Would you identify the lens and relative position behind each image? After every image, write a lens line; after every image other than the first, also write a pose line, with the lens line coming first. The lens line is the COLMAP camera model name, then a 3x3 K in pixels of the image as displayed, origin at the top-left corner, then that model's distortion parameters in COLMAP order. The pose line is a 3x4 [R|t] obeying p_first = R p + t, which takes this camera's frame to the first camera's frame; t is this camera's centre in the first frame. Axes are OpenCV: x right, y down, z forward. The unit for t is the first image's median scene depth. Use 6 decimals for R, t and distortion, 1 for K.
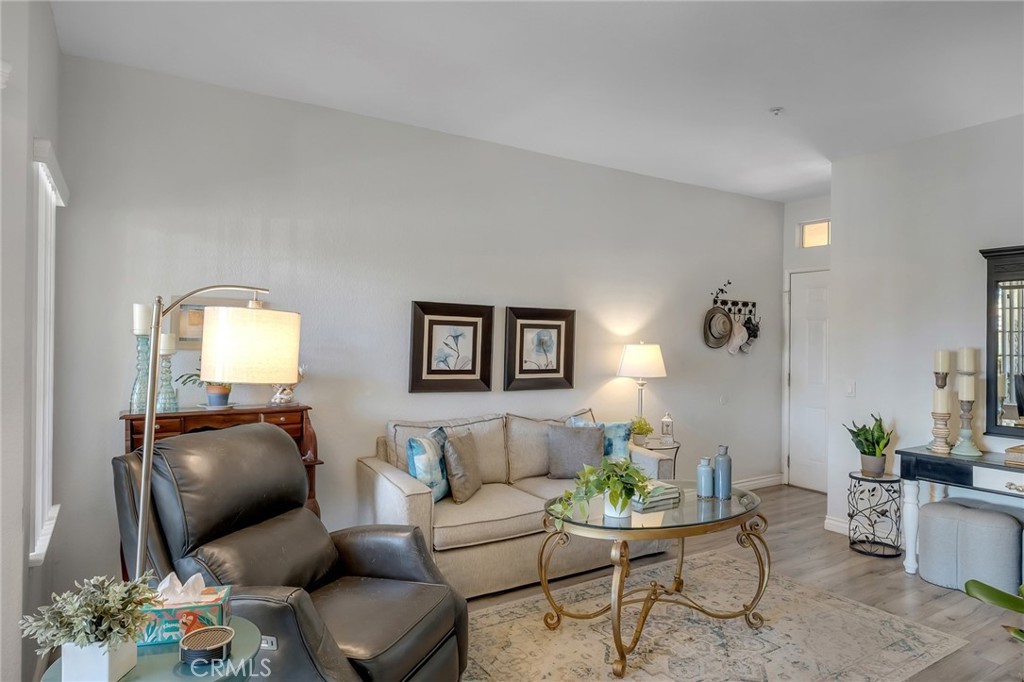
lens RADIAL K [[595.0, 0, 507.9], [0, 595.0, 338.9], [0, 0, 1]] dist [0.001398, 0.001122]
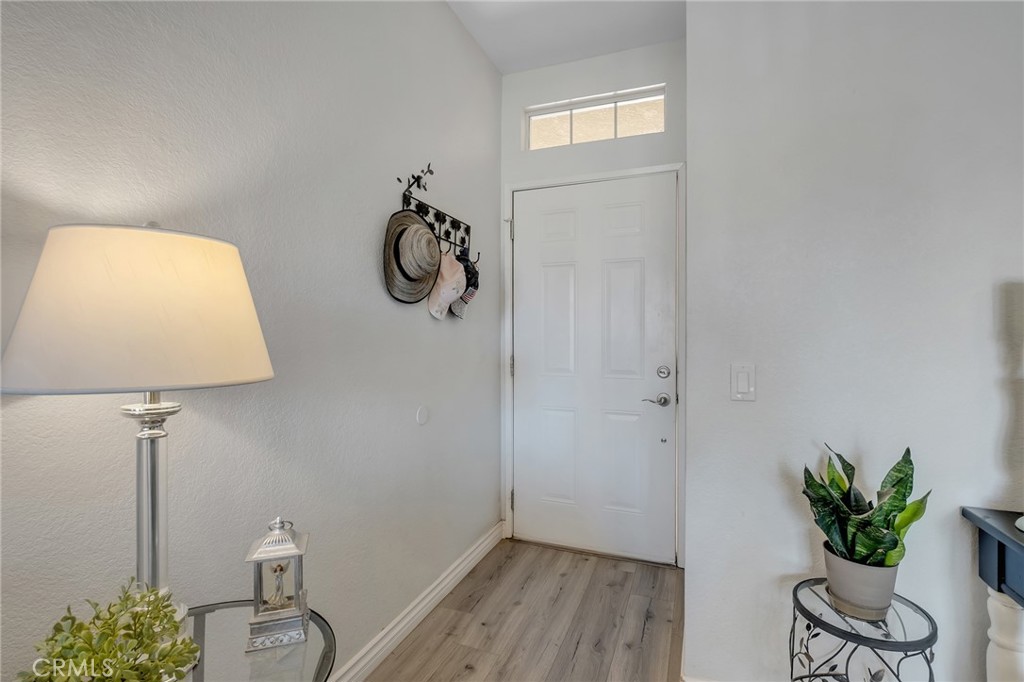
lens RADIAL K [[480.6, 0, 507.7], [0, 480.6, 335.9], [0, 0, 1]] dist [-0.004206, -0.002314]
pose [[0.802221, -0.011629, 0.596913, 0.187164], [0.014539, 0.999894, -0.000060, 0.039773], [-0.596850, 0.008727, 0.802306, 0.645744]]
